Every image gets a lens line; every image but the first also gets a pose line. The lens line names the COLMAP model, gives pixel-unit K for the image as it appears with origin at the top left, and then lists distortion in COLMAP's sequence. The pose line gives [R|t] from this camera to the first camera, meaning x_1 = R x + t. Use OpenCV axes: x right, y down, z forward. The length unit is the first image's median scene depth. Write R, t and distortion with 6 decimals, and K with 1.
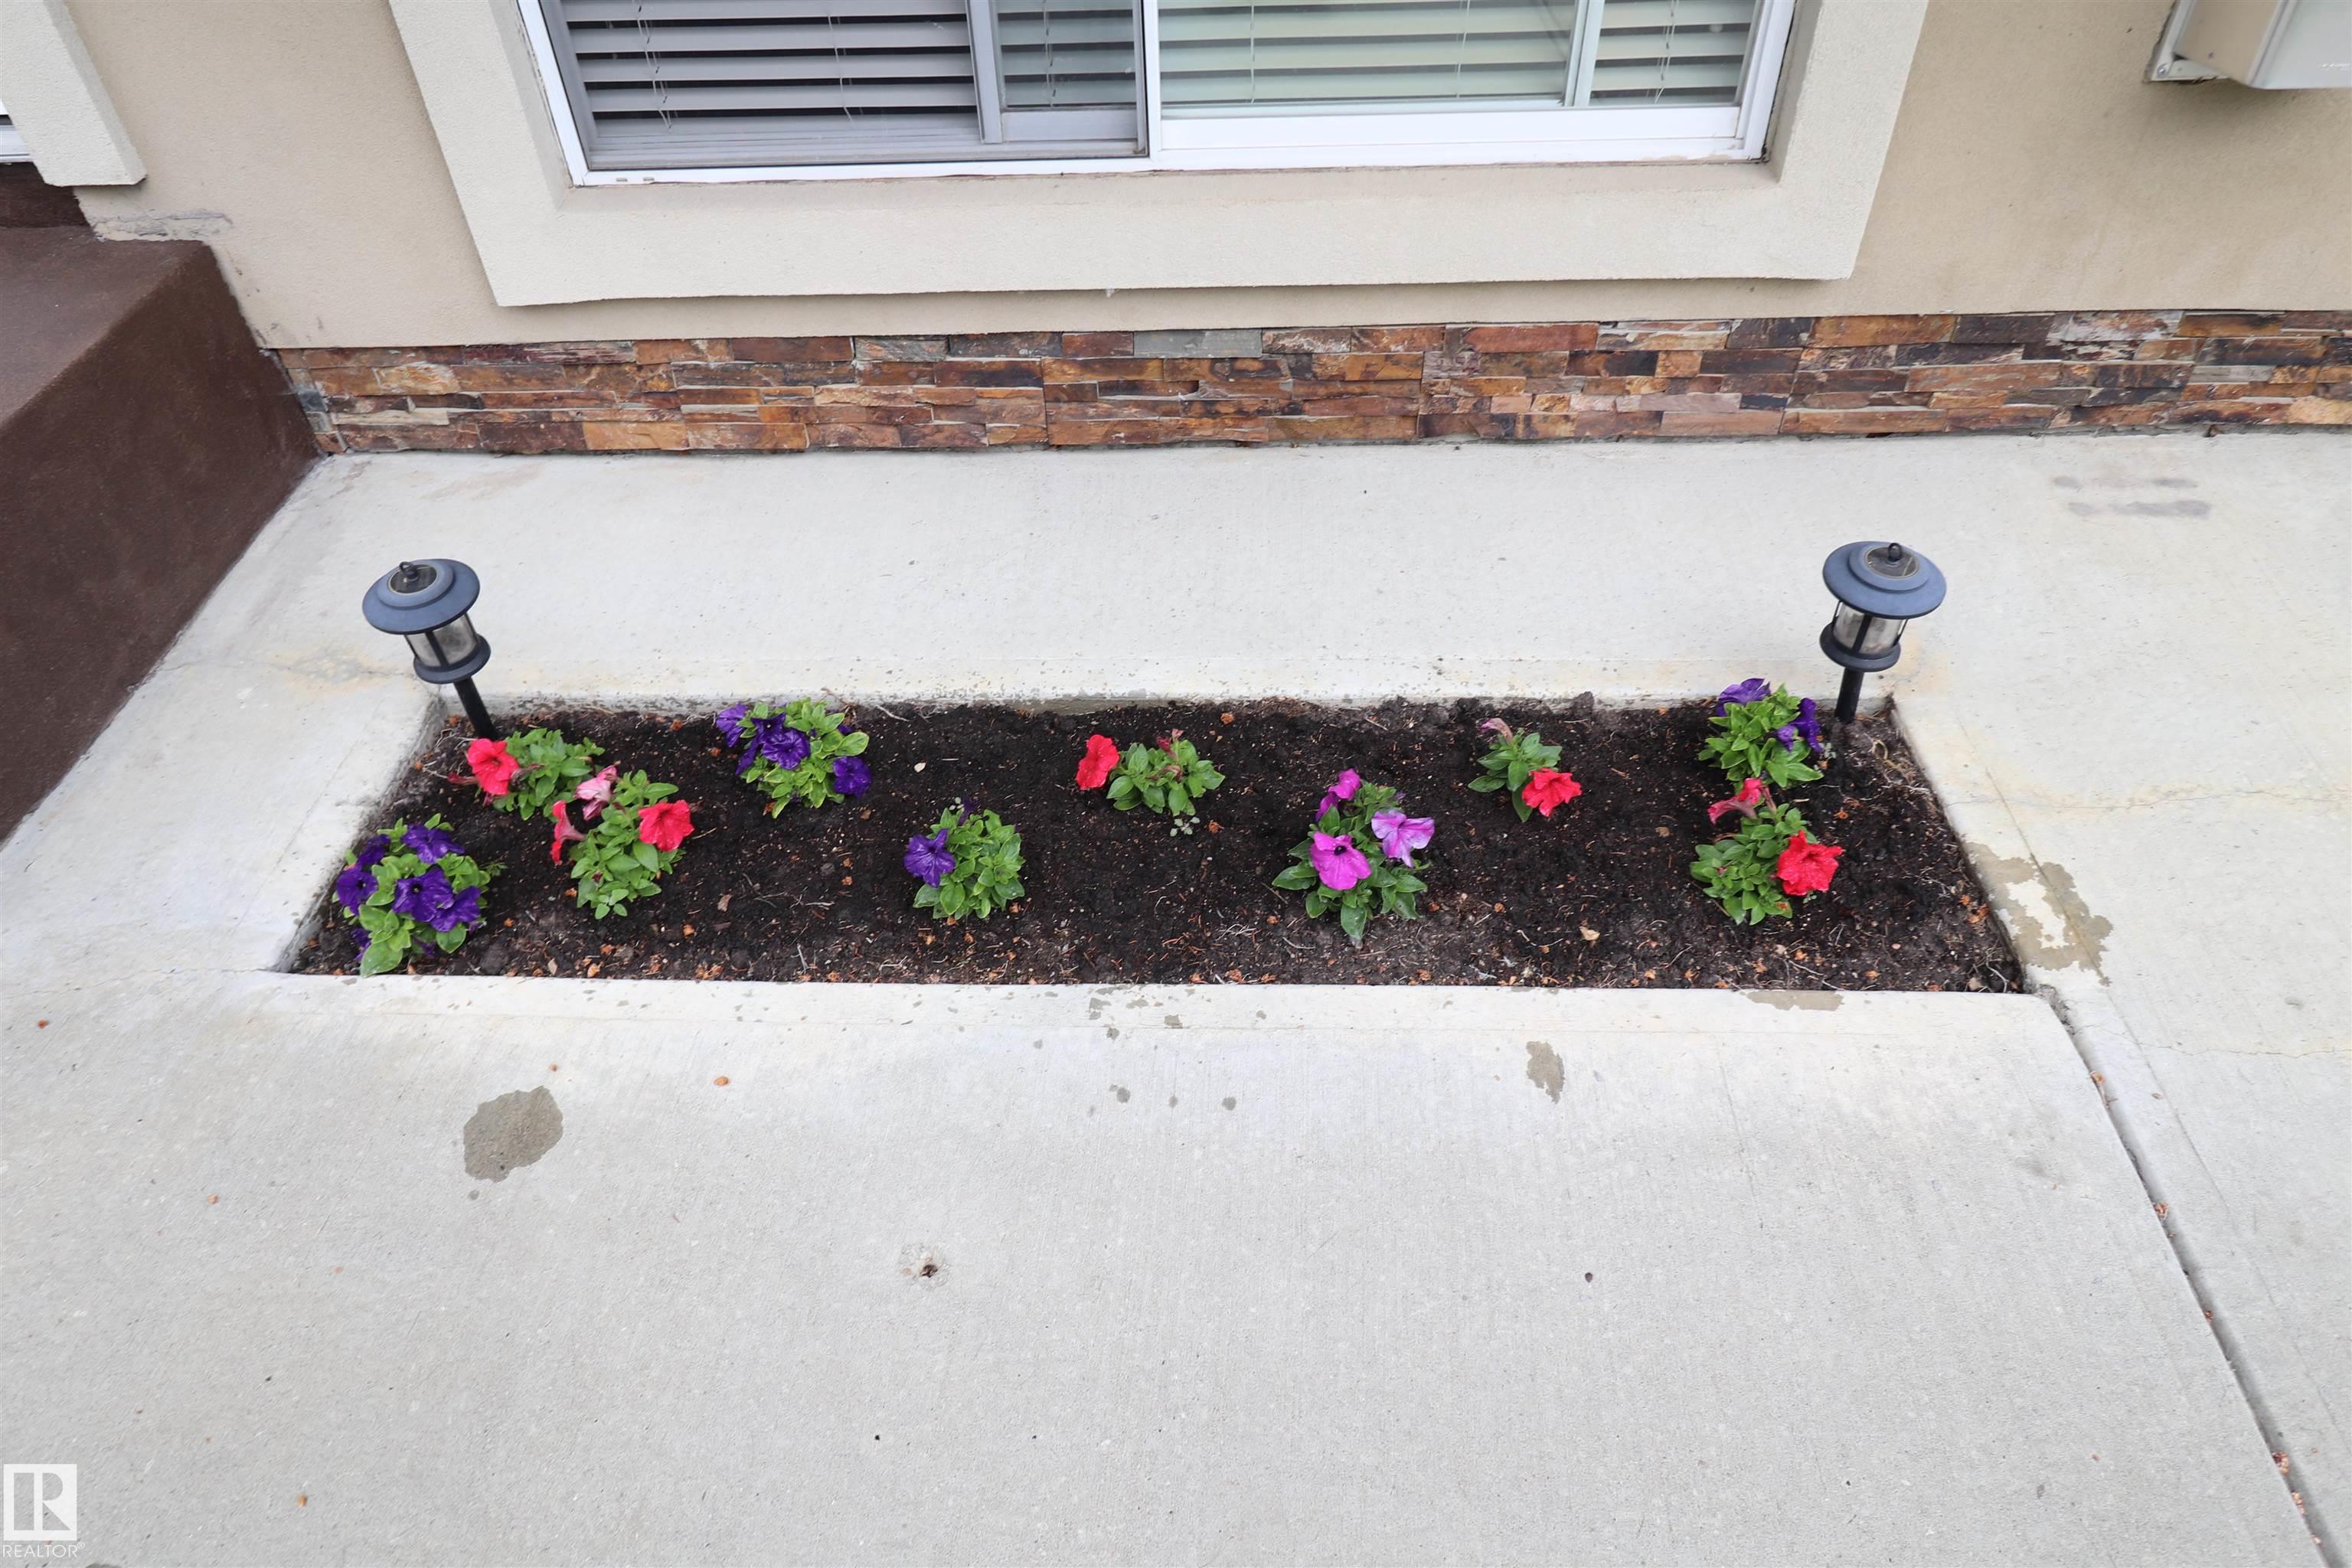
lens RADIAL K [[1520.8, 0, 1171.7], [0, 1520.8, 784.1], [0, 0, 1]] dist [0.010133, -0.007002]
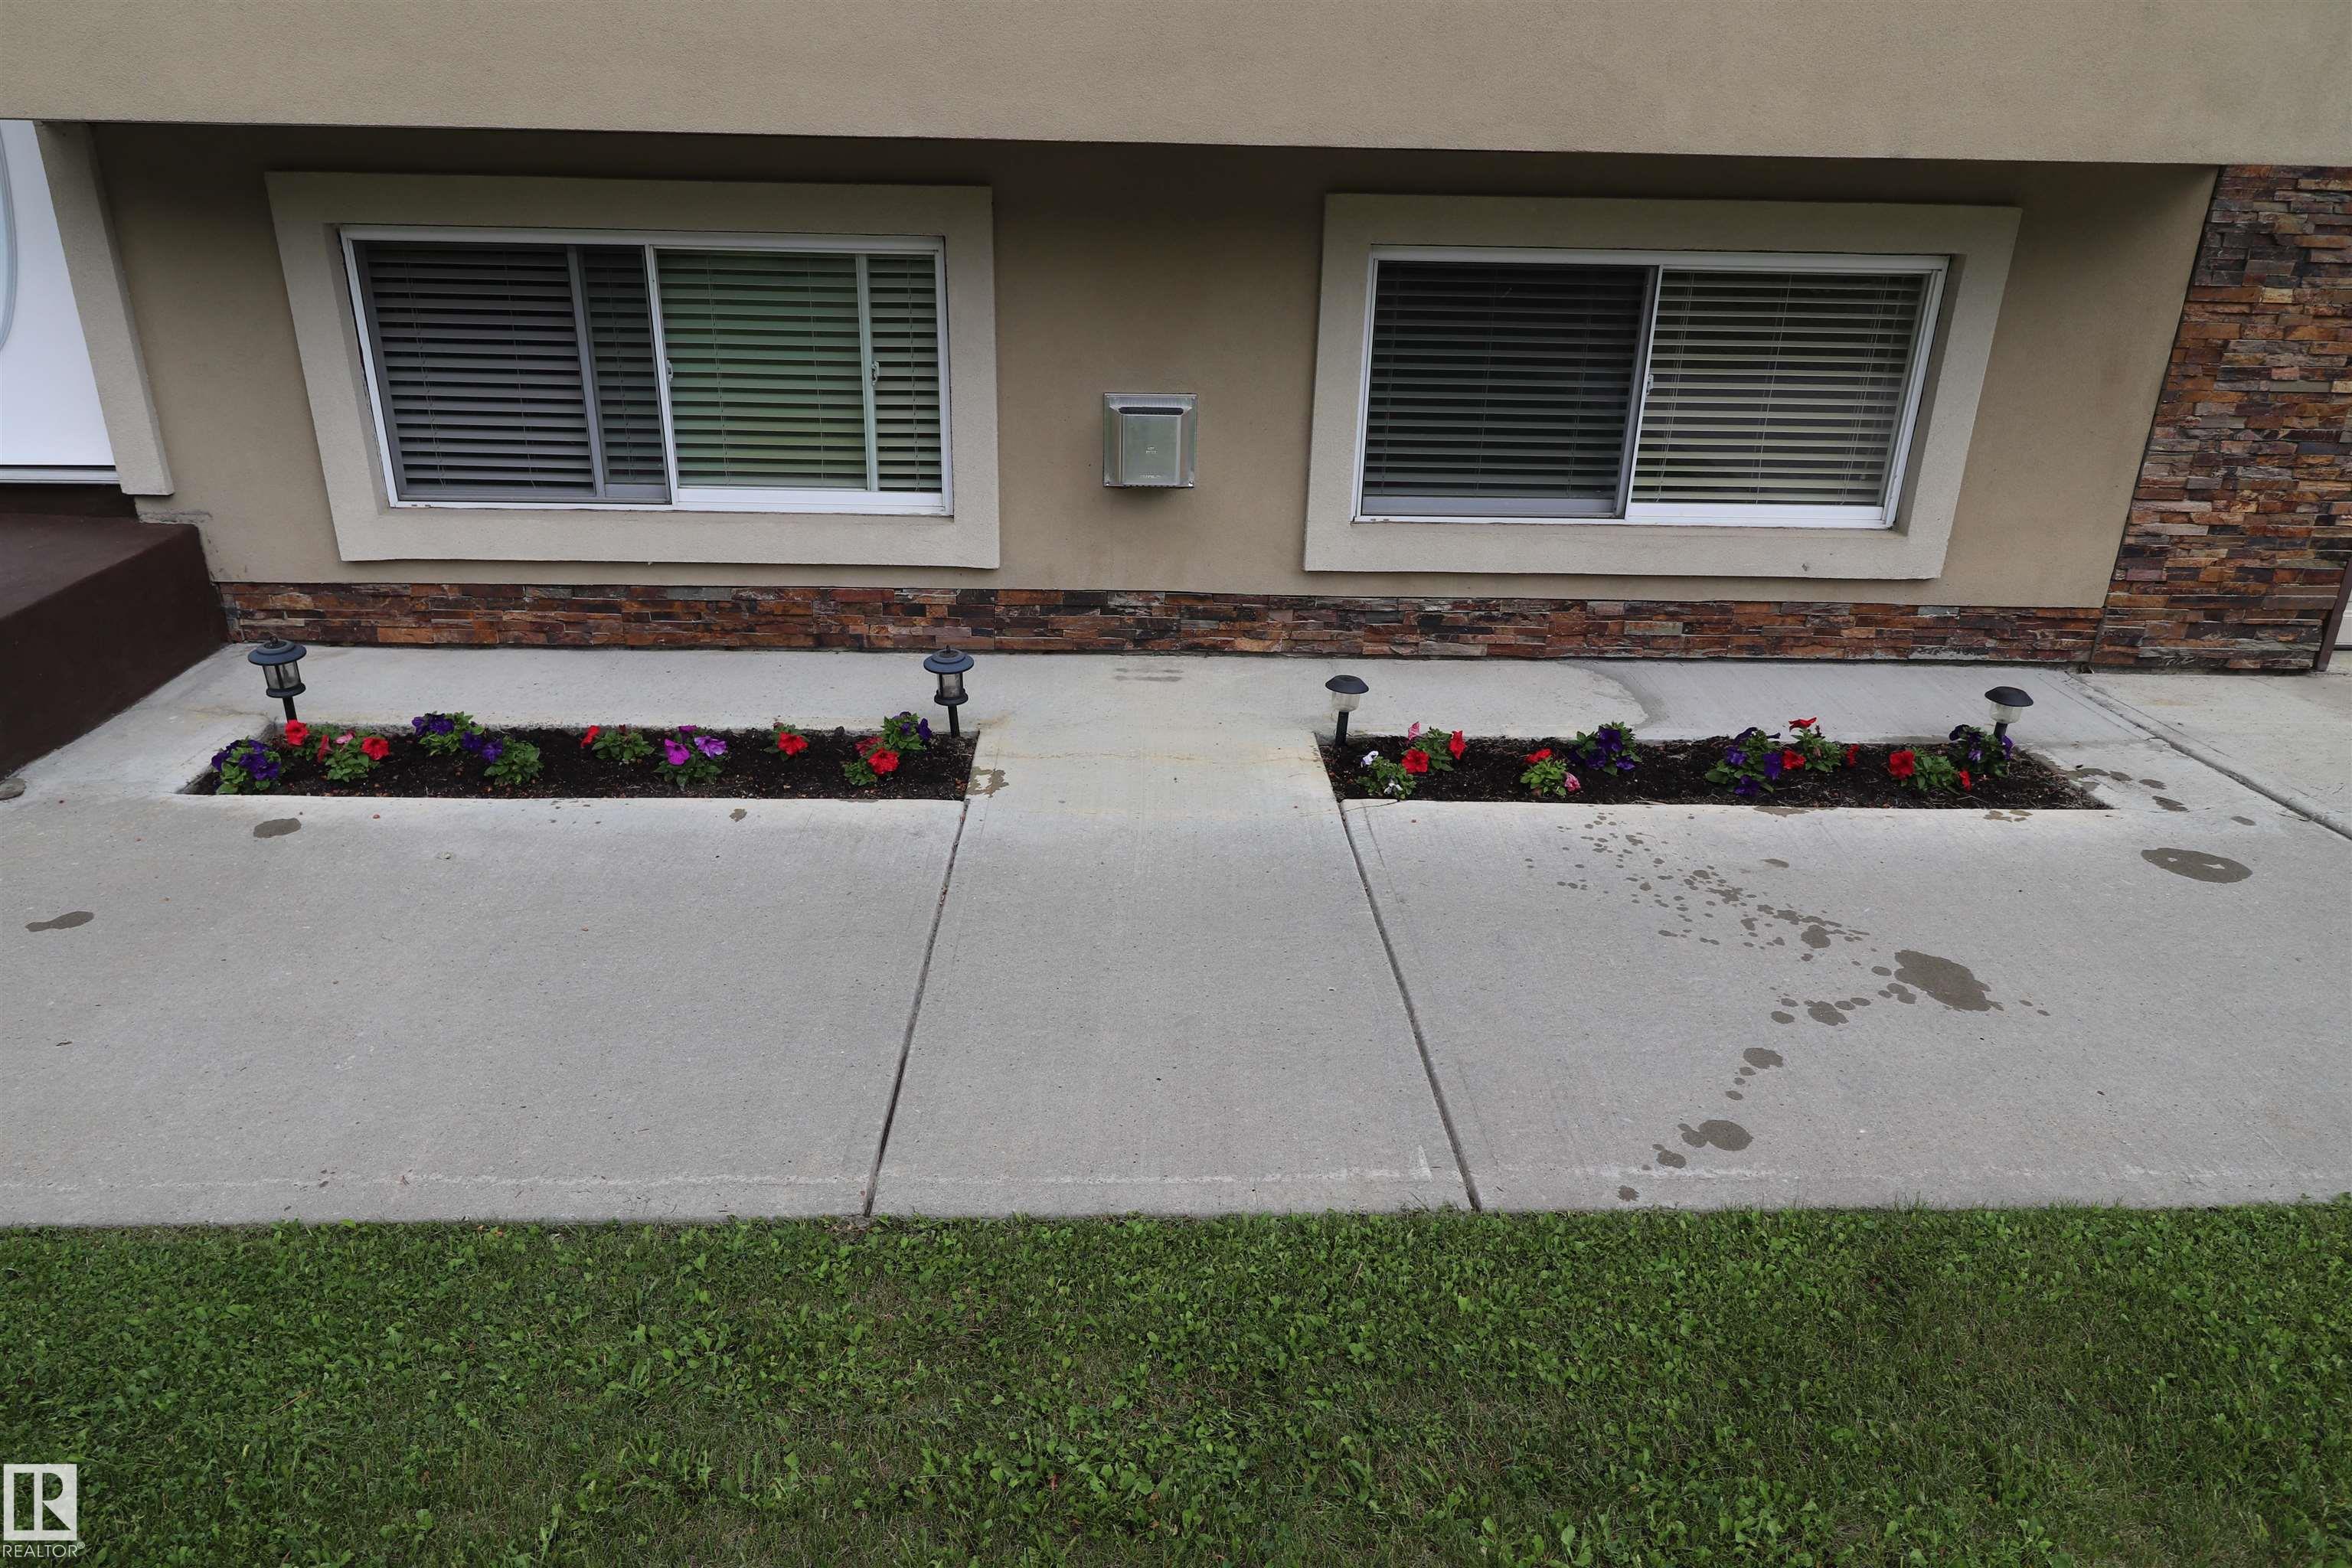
lens RADIAL K [[1520.8, 0, 1174.5], [0, 1520.8, 782.2], [0, 0, 1]] dist [0.010133, -0.007002]
pose [[0.995955, 0.027565, 0.085517, 0.480488], [0.002506, 0.942885, -0.333108, 0.623071], [-0.089815, 0.331975, 0.939003, -0.875124]]
